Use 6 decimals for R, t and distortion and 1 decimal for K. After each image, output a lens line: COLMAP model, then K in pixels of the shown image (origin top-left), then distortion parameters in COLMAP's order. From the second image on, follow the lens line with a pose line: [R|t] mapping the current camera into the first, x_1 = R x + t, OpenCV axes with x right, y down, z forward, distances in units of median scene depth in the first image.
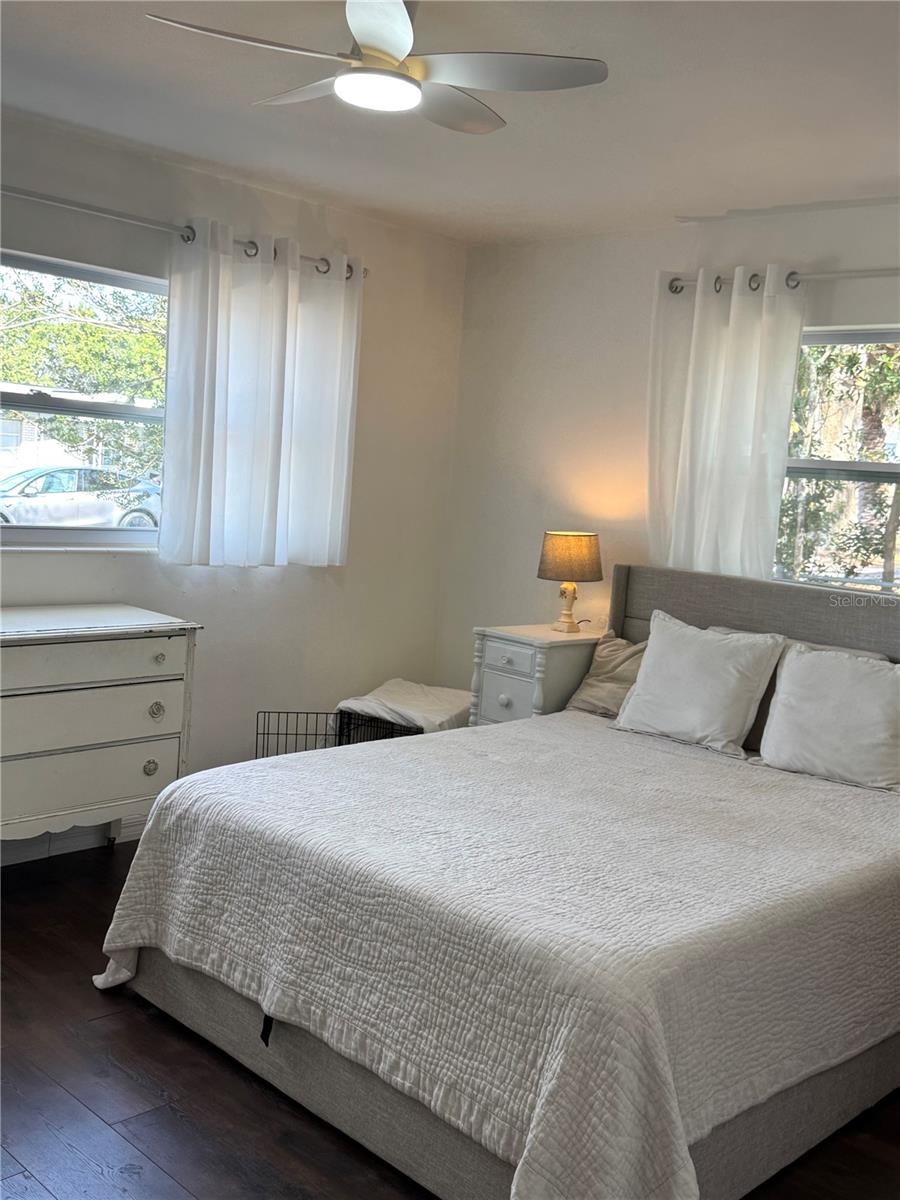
lens RADIAL K [[1216.3, 0, 460.9], [0, 1216.3, 602.6], [0, 0, 1]] dist [0.075259, 0.000000]
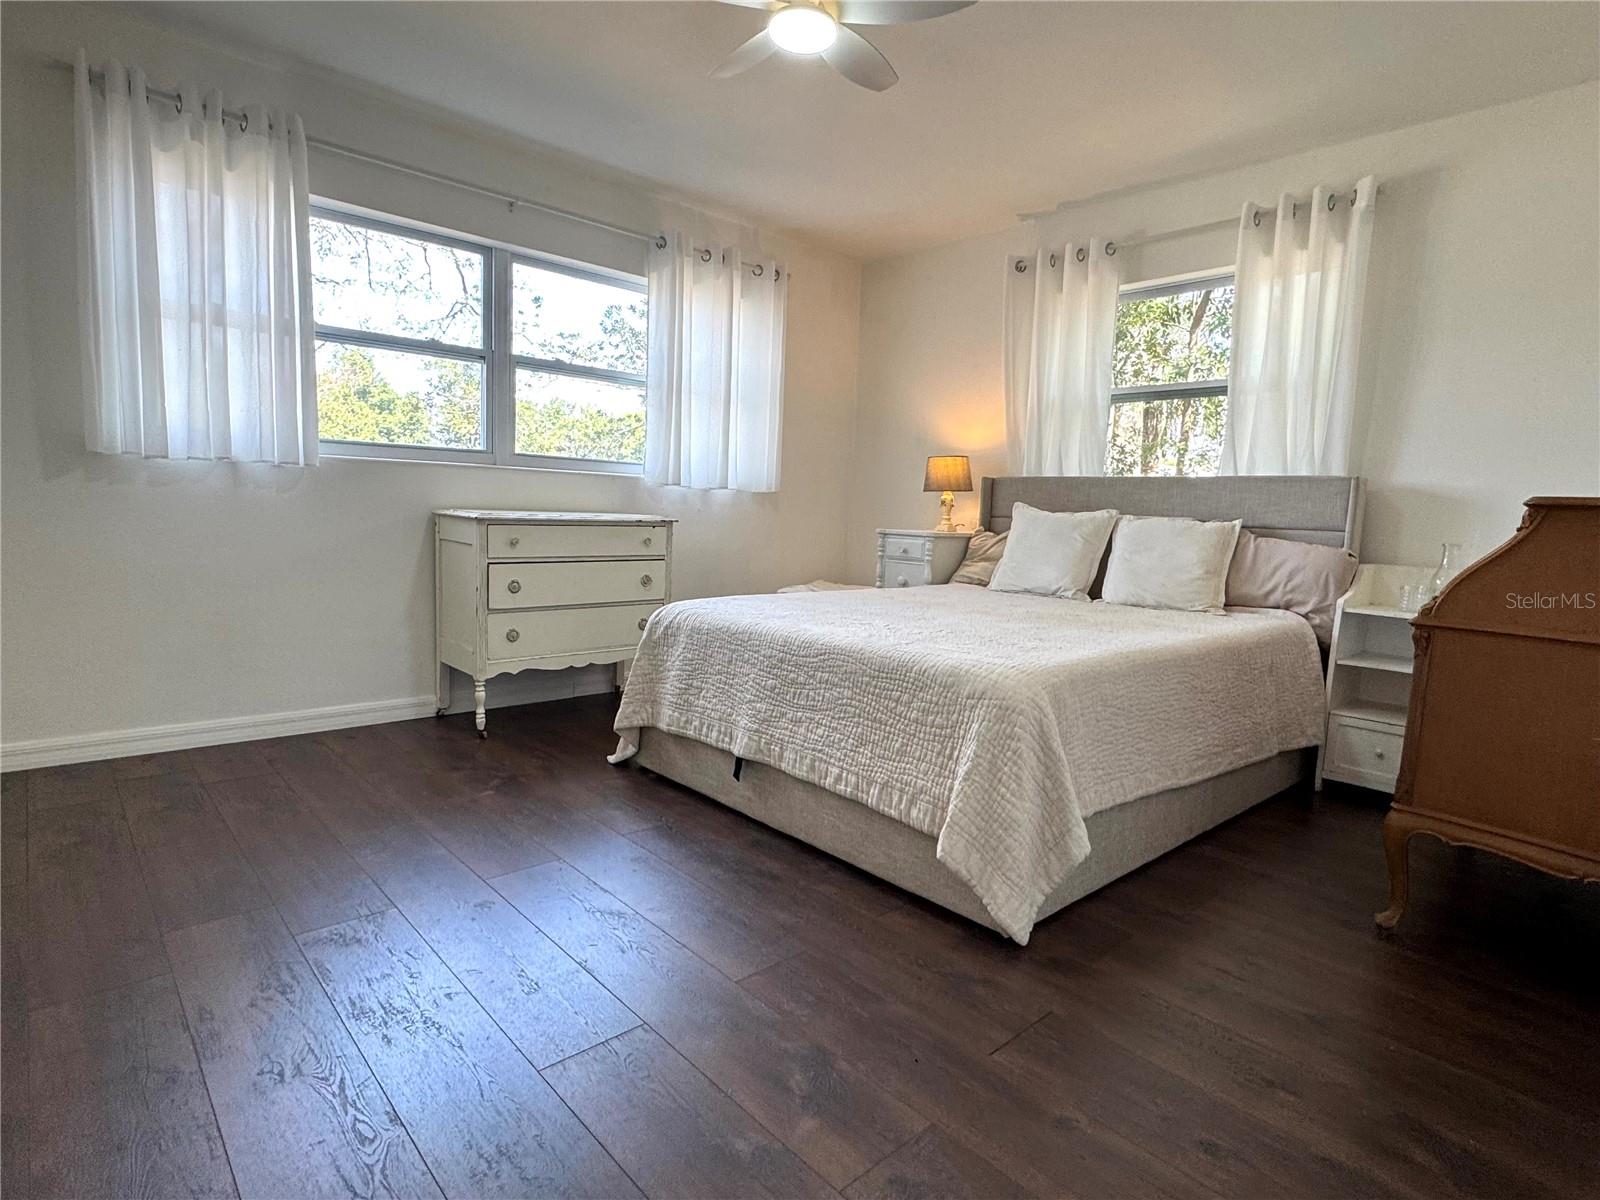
lens RADIAL K [[857.0, 0, 794.8], [0, 857.0, 596.3], [0, 0, 1]] dist [0.004136, 0.000523]
pose [[0.997174, -0.031754, -0.068092, -0.020818], [0.030224, 0.999270, -0.023379, 0.133425], [0.068785, 0.021255, 0.997405, 0.063487]]
